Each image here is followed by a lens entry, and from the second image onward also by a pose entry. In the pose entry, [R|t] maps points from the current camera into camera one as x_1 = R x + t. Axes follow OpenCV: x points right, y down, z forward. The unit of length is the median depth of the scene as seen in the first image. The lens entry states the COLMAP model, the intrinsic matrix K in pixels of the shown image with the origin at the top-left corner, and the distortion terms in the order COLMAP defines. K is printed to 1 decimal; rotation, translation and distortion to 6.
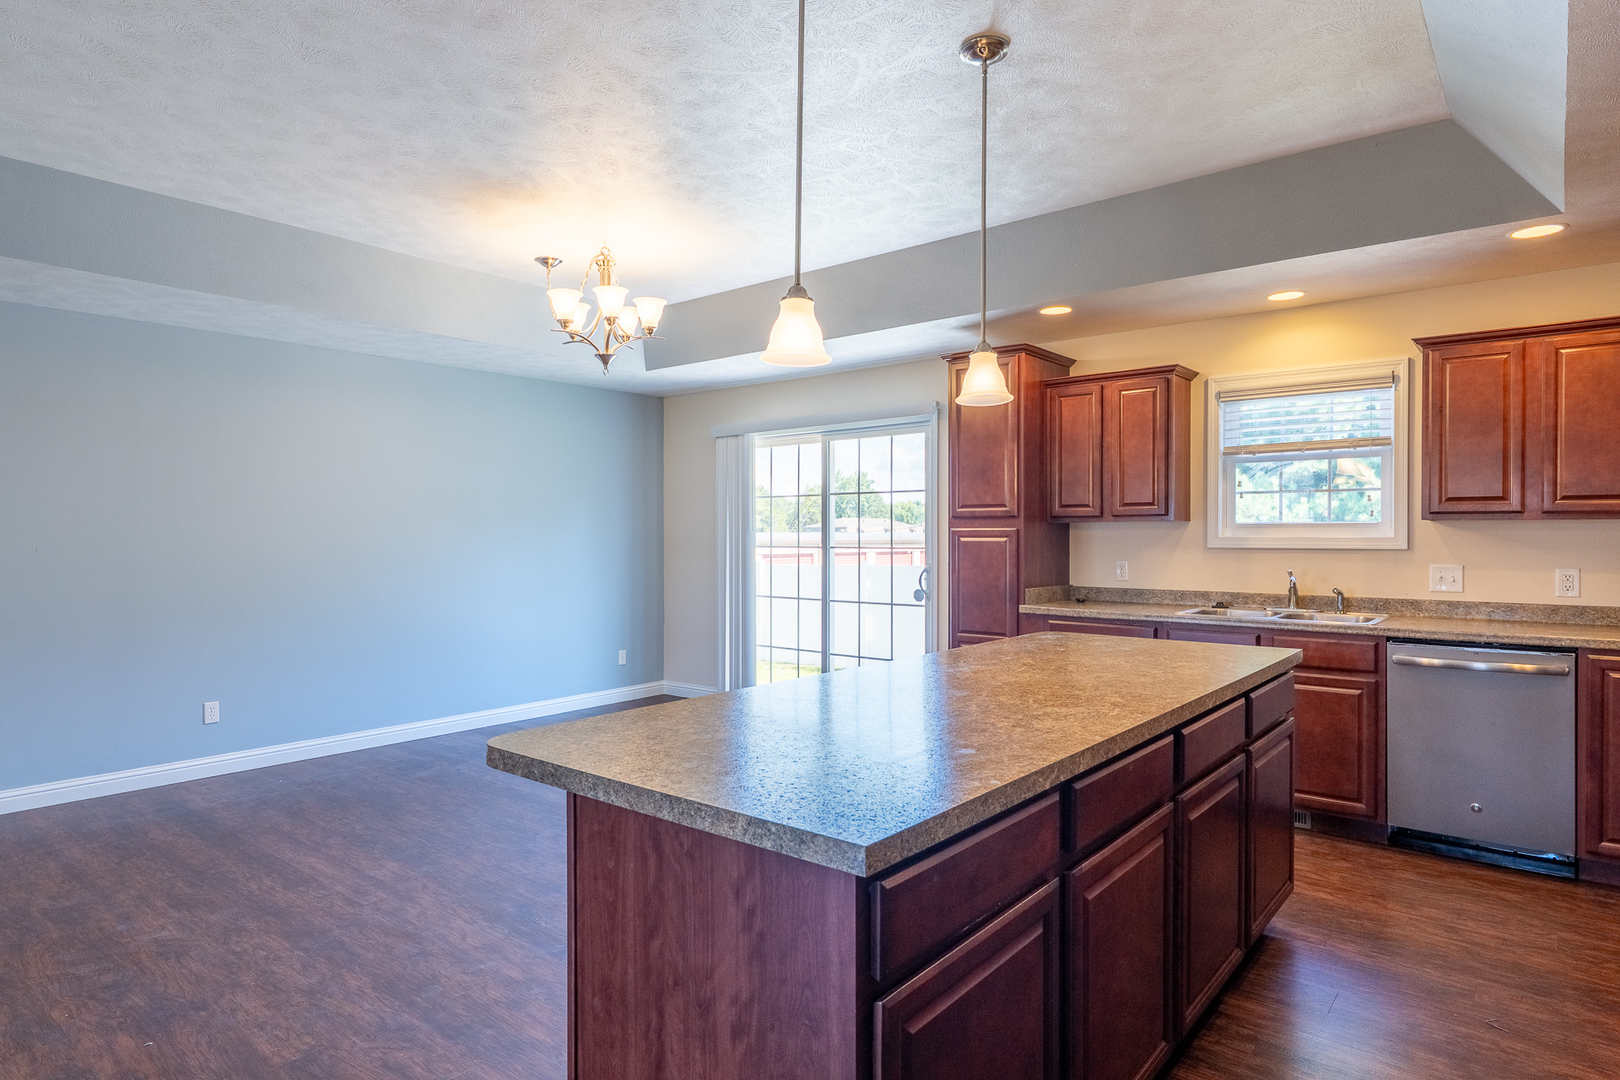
lens RADIAL K [[928.9, 0, 810.0], [0, 928.9, 540.0], [0, 0, 1]] dist [0.023428, 0.000141]
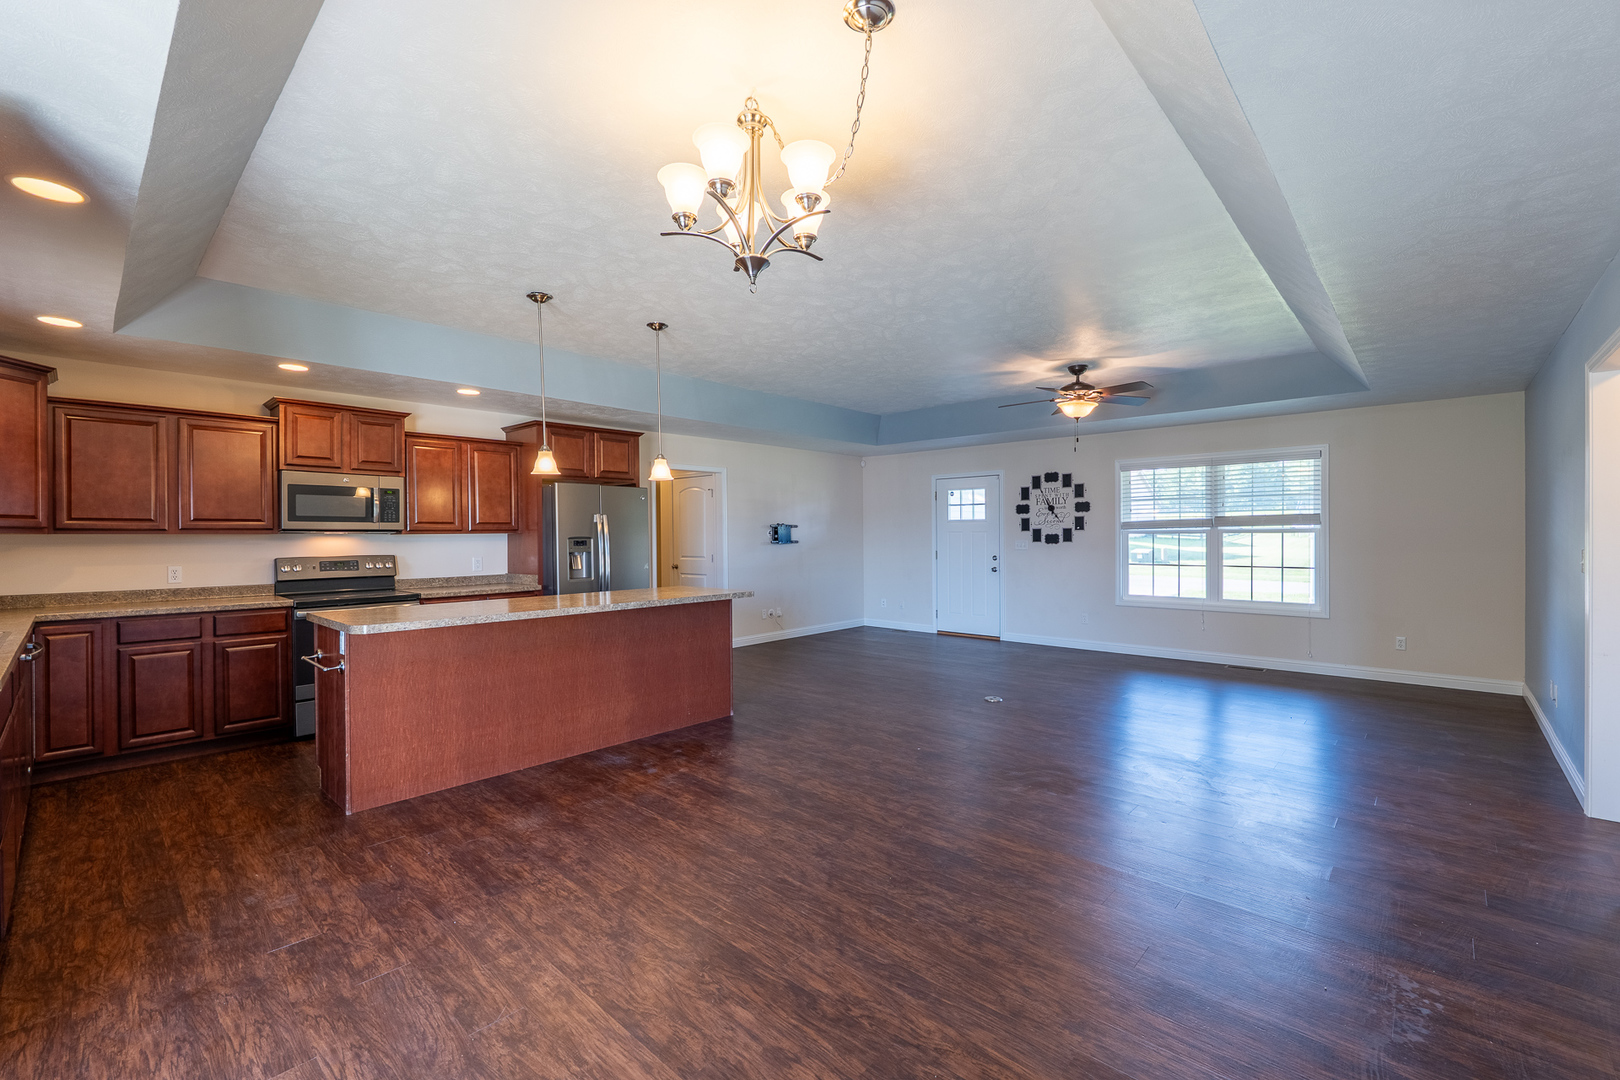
lens RADIAL K [[689.7, 0, 810.0], [0, 689.7, 540.0], [0, 0, 1]] dist [-0.000768, -0.000075]
pose [[-0.998939, 0.000961, 0.046051, -0.282234], [0.002089, 0.999698, 0.024467, -0.025329], [-0.046014, 0.024538, -0.998639, 1.535831]]
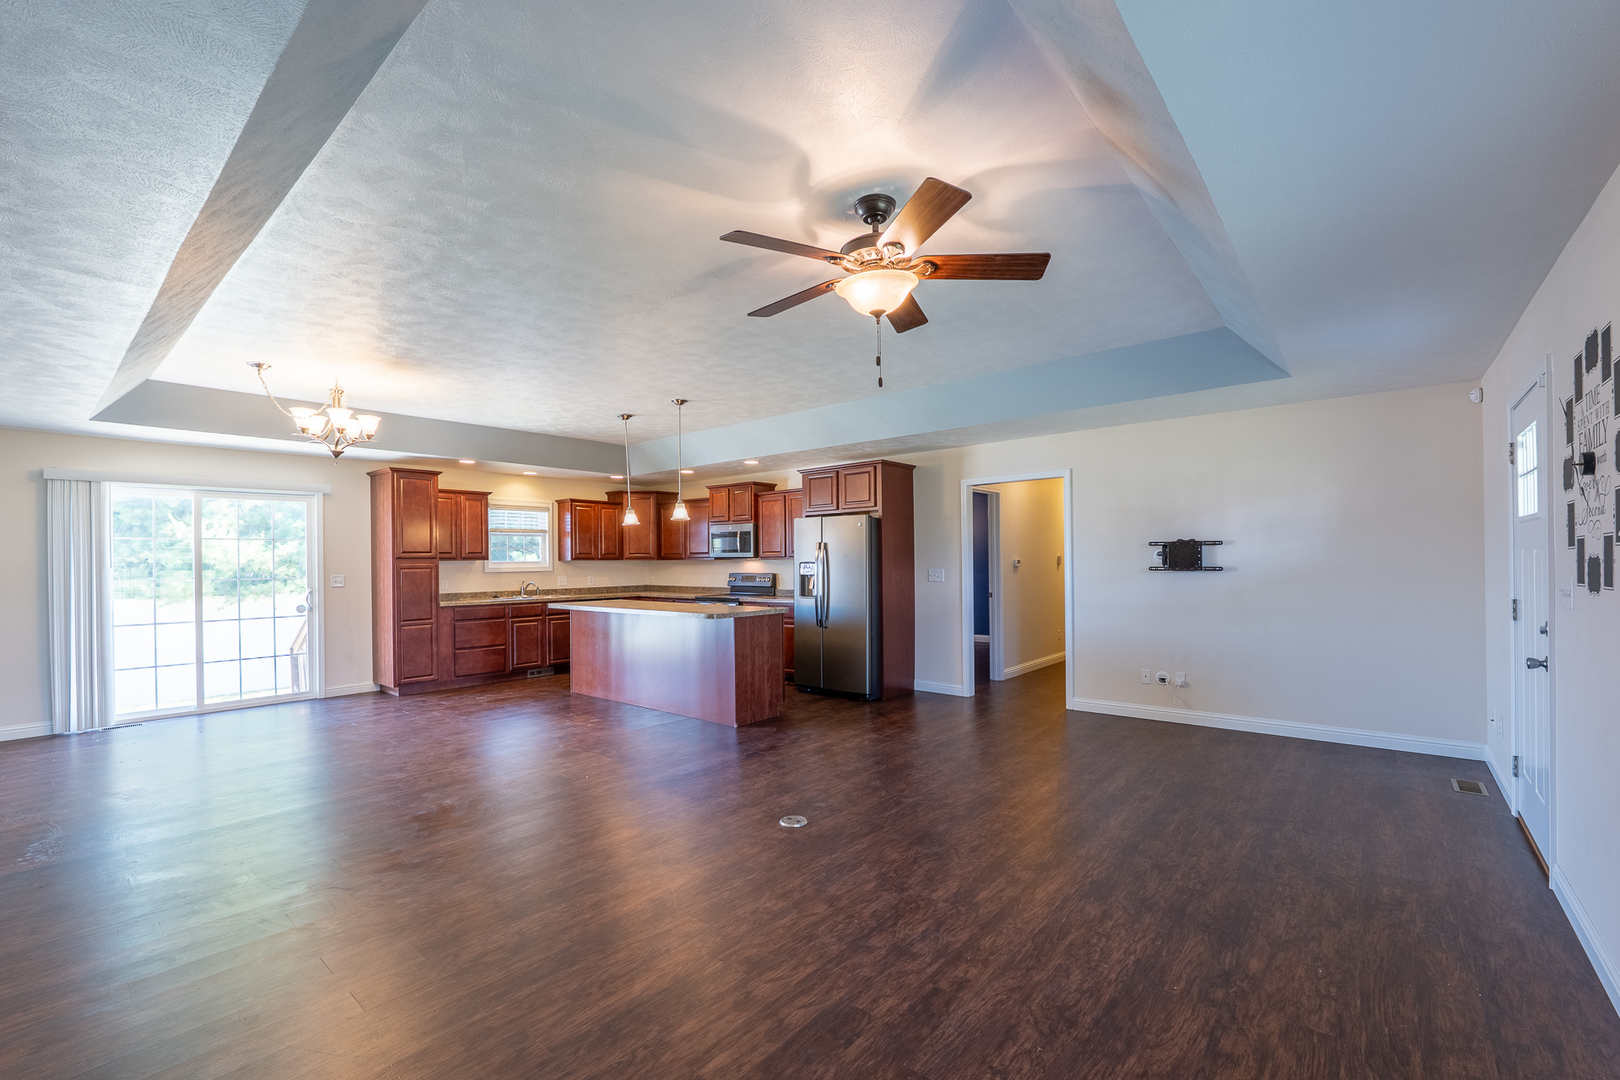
lens RADIAL K [[666.9, 0, 810.0], [0, 666.9, 540.0], [0, 0, 1]] dist [-0.006012, -0.000004]
pose [[0.004992, 0.030654, 0.999518, -1.330984], [0.025396, 0.999204, -0.030771, -0.001330], [-0.999665, 0.025537, 0.004209, 0.225540]]
